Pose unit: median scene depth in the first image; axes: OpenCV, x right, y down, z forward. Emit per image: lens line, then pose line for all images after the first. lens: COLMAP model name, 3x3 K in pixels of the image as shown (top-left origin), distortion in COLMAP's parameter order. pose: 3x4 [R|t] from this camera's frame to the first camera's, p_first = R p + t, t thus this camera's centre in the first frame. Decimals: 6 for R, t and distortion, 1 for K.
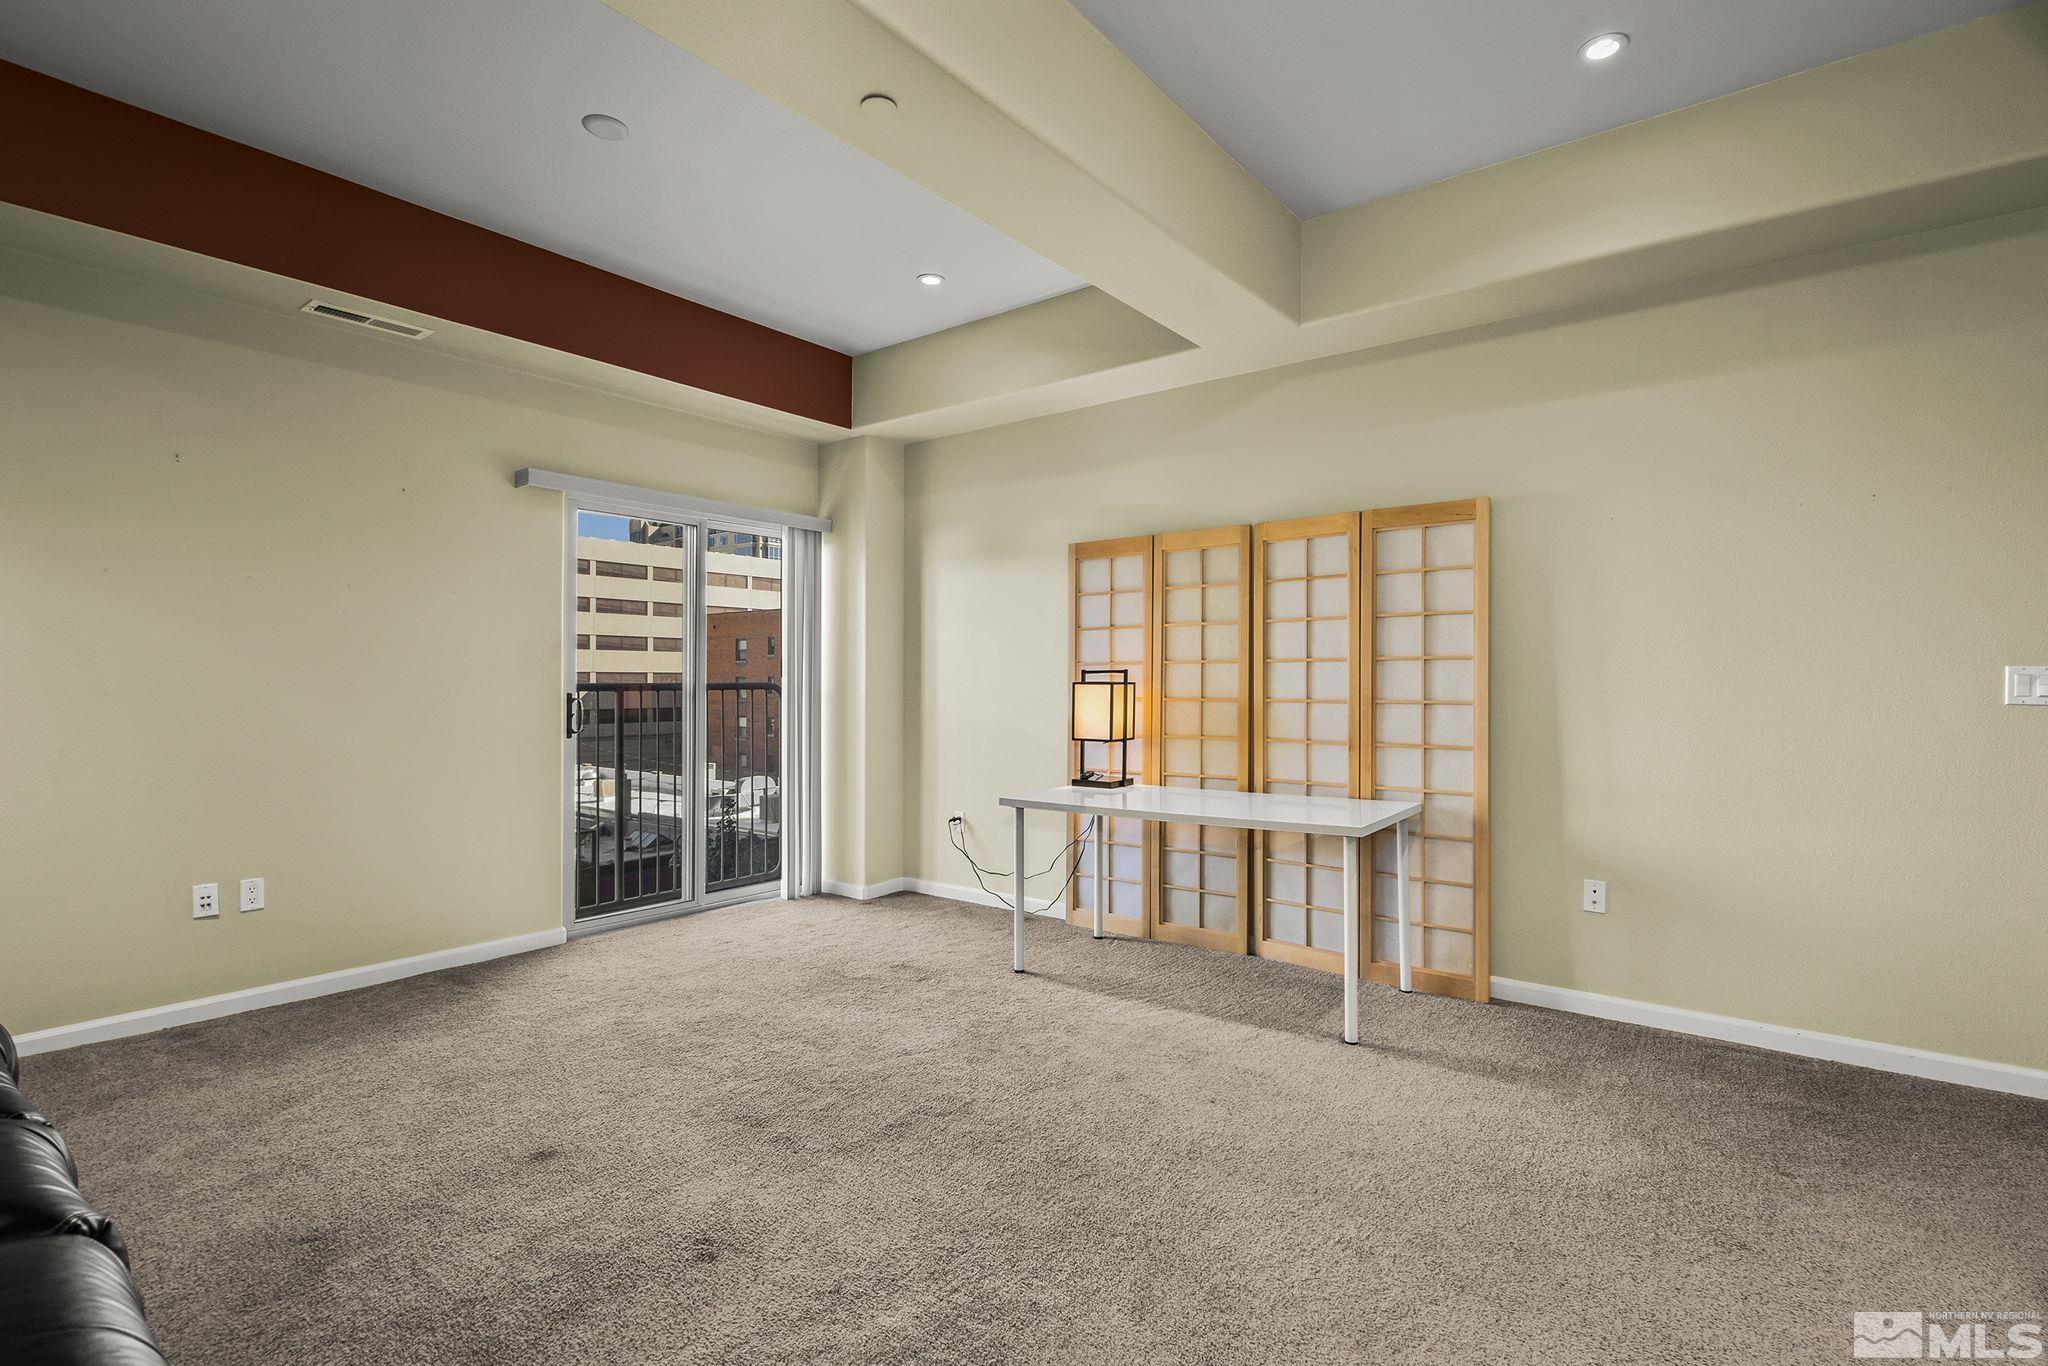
lens RADIAL K [[987.4, 0, 1025.3], [0, 987.4, 675.8], [0, 0, 1]] dist [-0.001914, -0.000019]
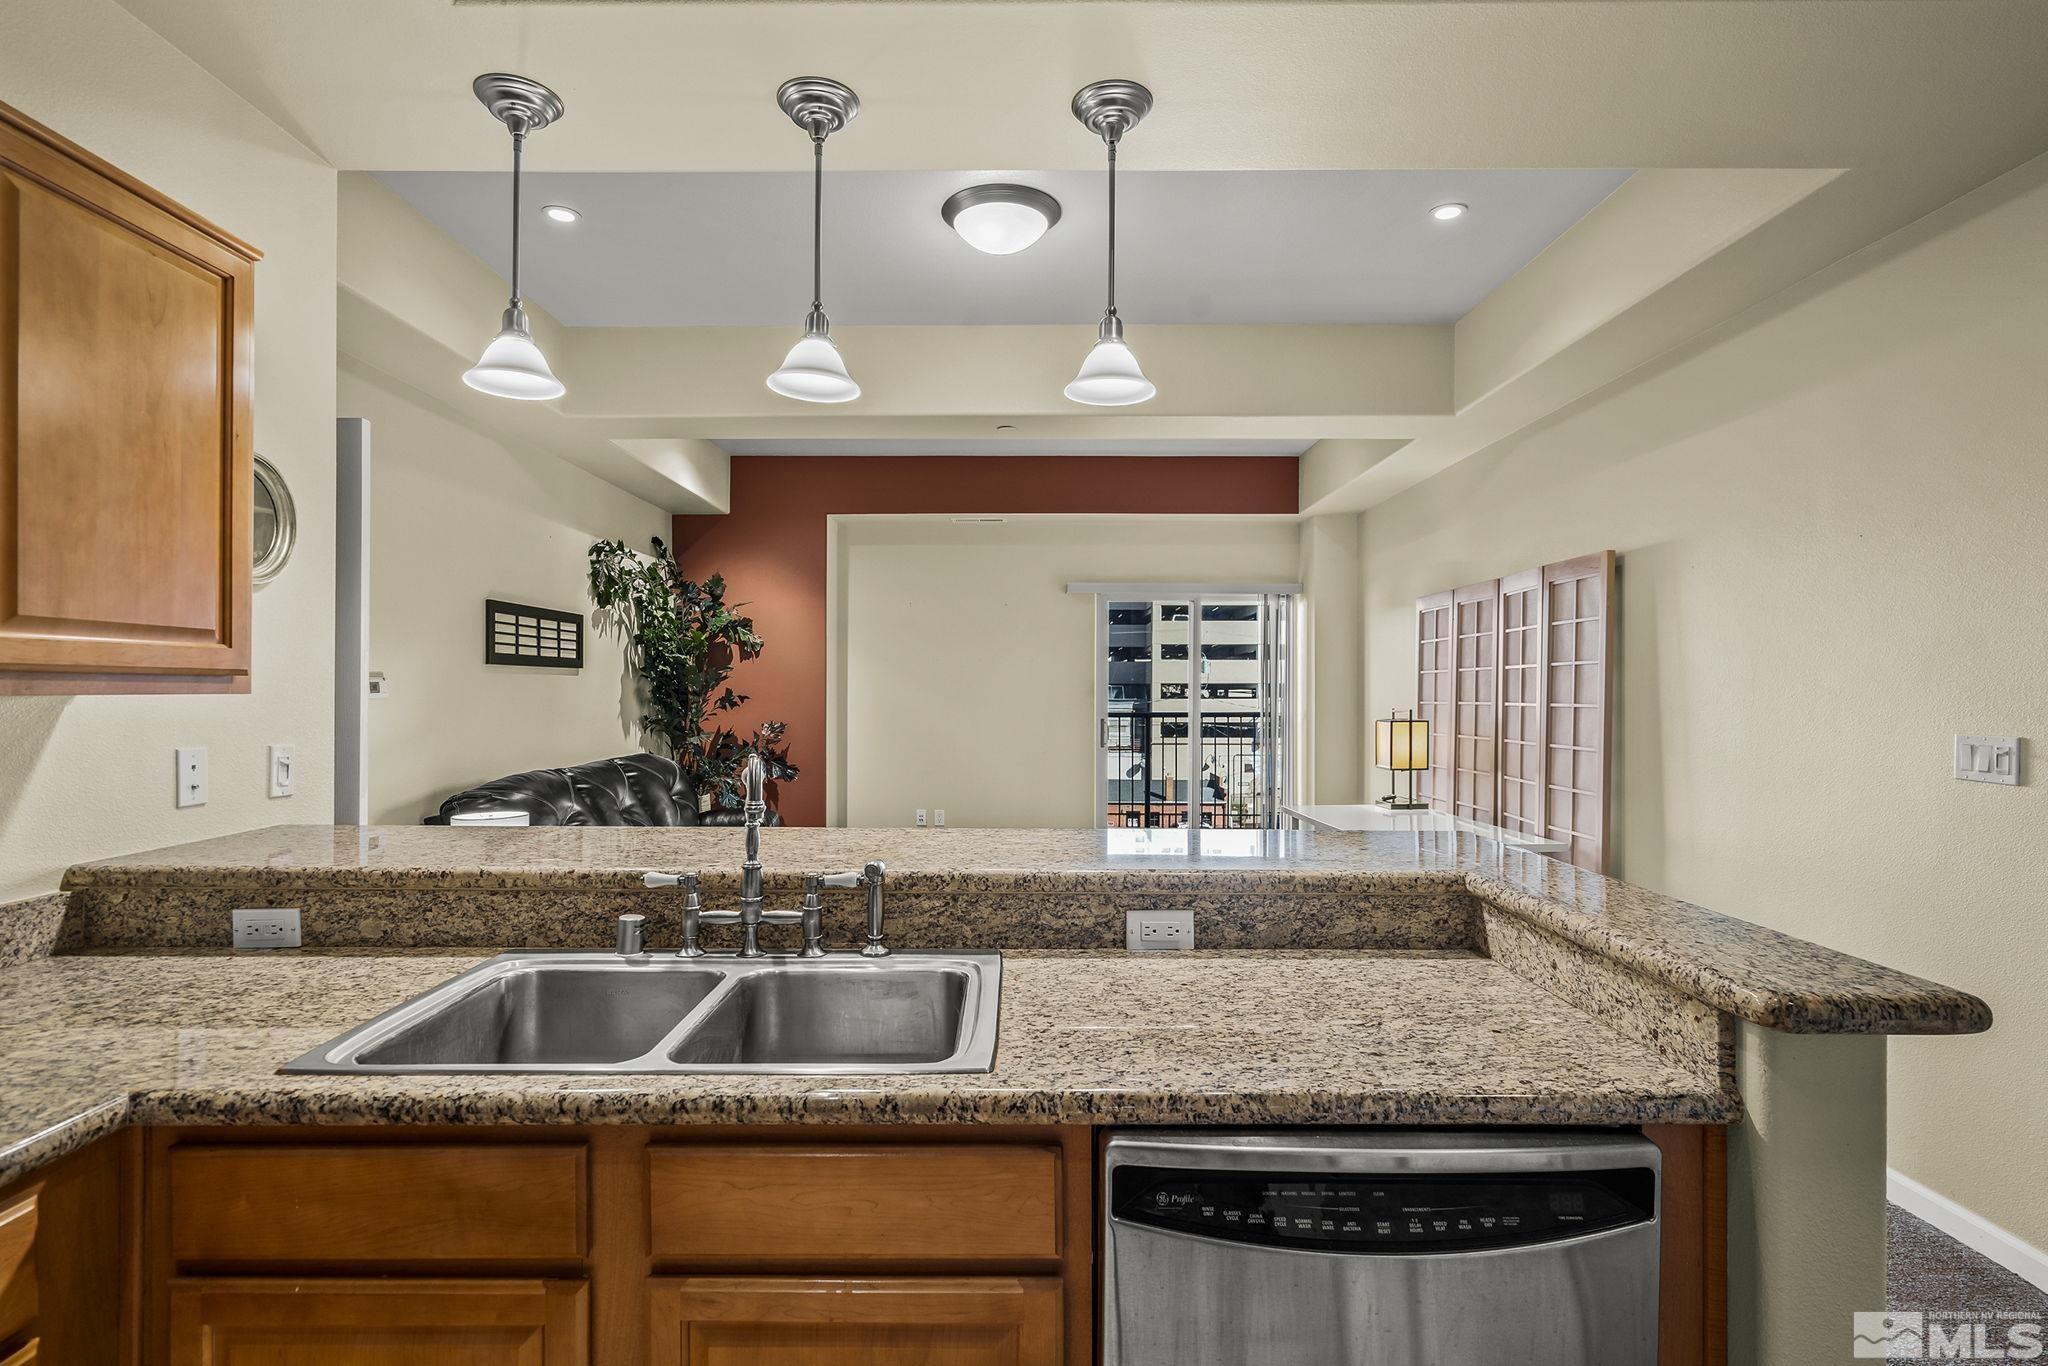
lens RADIAL K [[1020.2, 0, 1022.4], [0, 1020.2, 695.9], [0, 0, 1]] dist [-0.001918, 0.001800]
pose [[0.615878, 0.004342, -0.787830, 0.604212], [0.005145, 0.999941, 0.009533, -0.027051], [0.787825, -0.009924, 0.615820, -0.090743]]
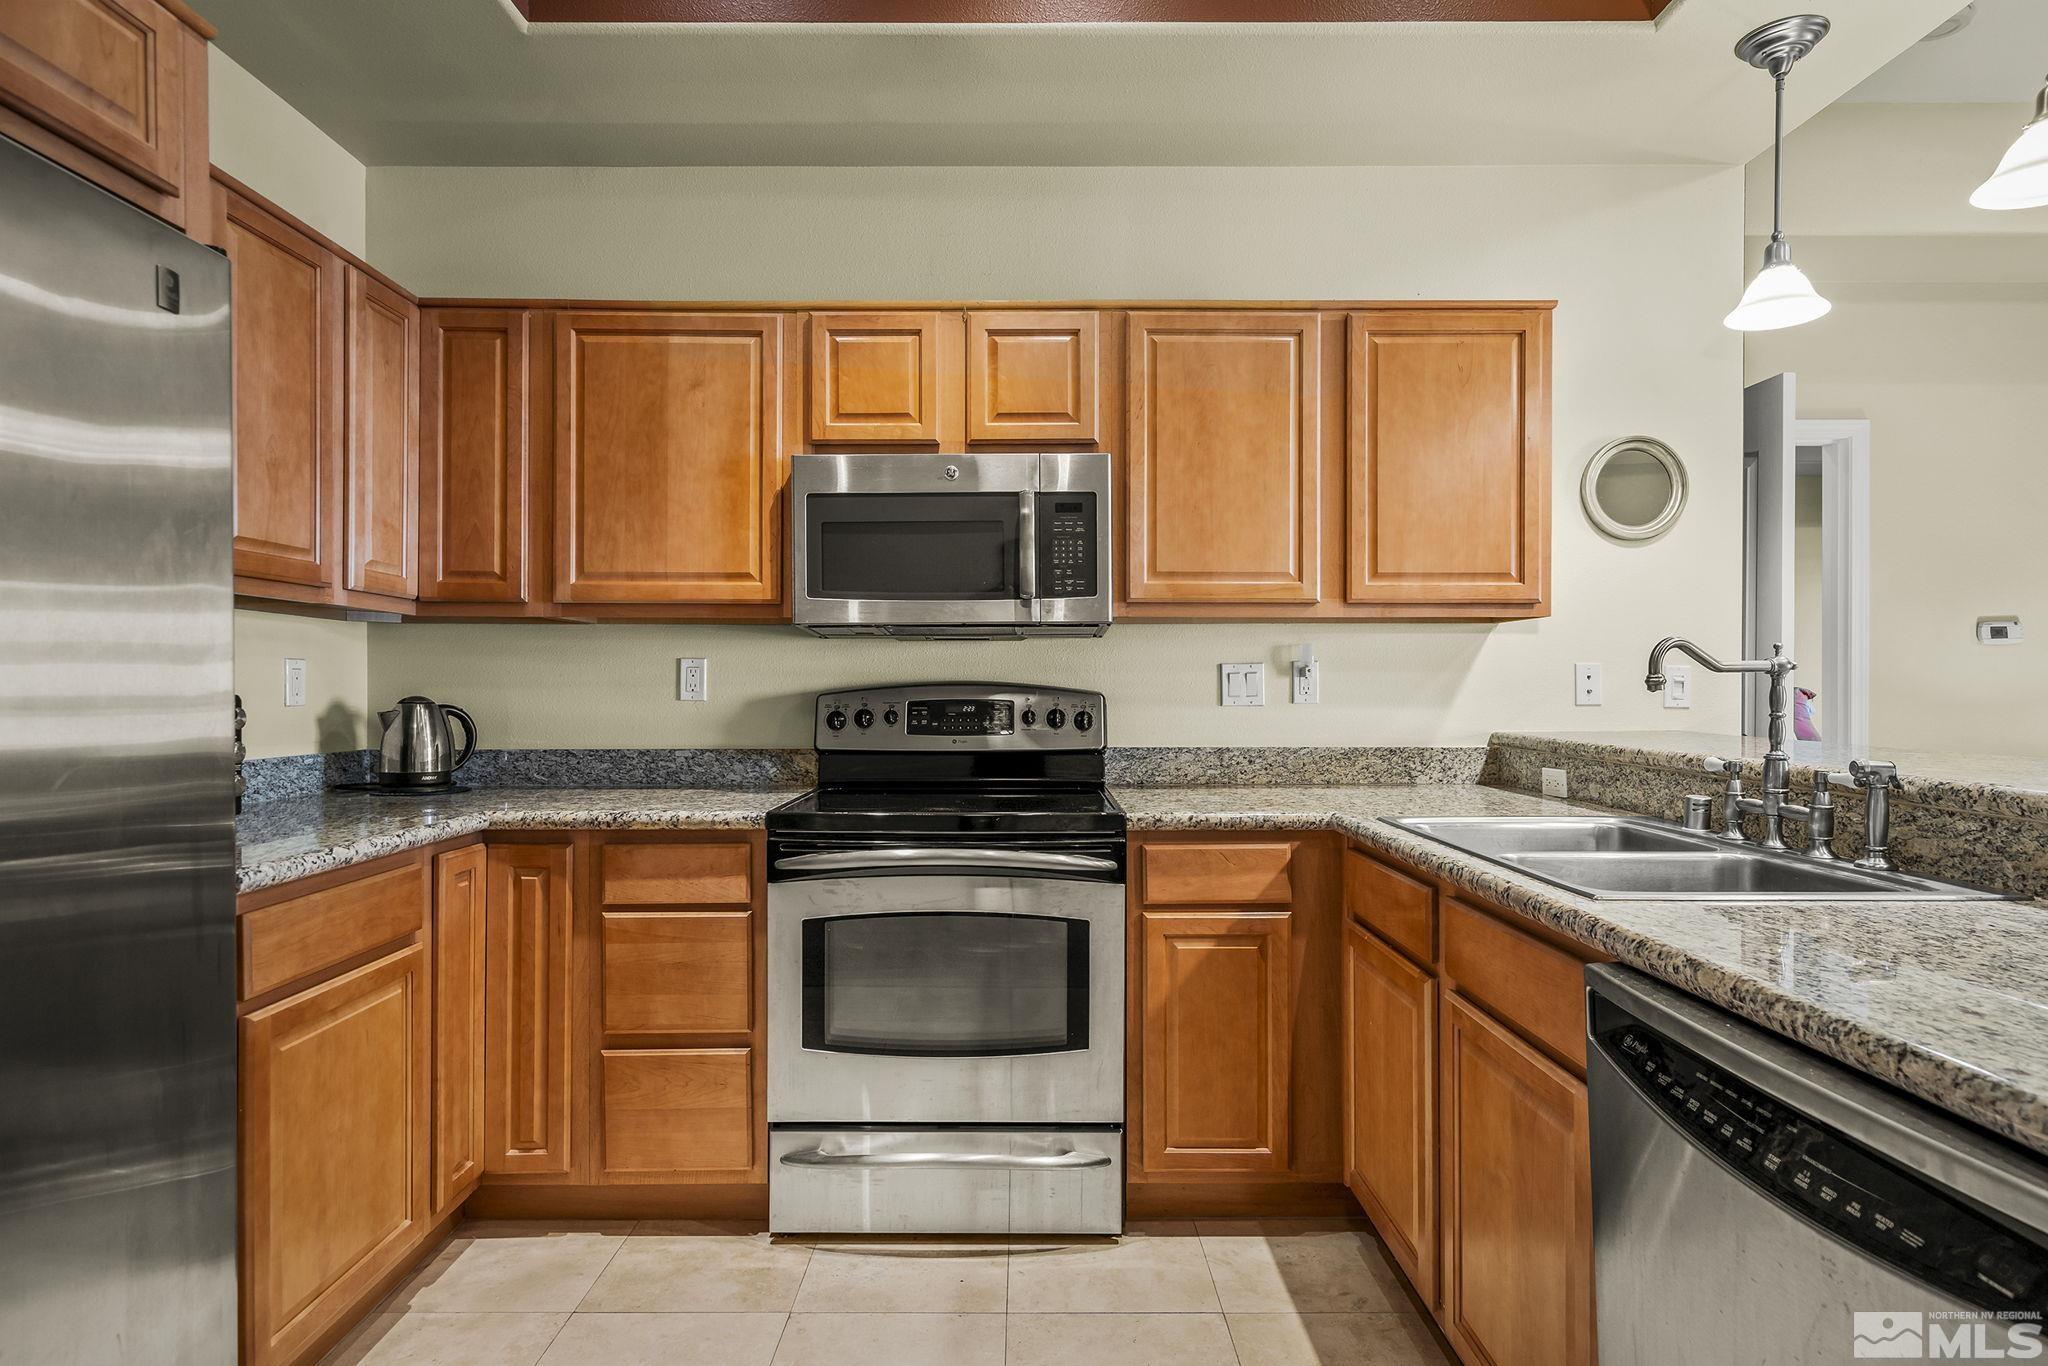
lens RADIAL K [[1088.6, 0, 1021.4], [0, 1088.6, 686.8], [0, 0, 1]] dist [0.003714, 0.003240]
pose [[-0.784475, 0.000371, -0.620160, 0.680840], [0.002909, 0.999991, -0.003081, 0.003989], [0.620154, -0.004221, -0.784469, 0.131690]]
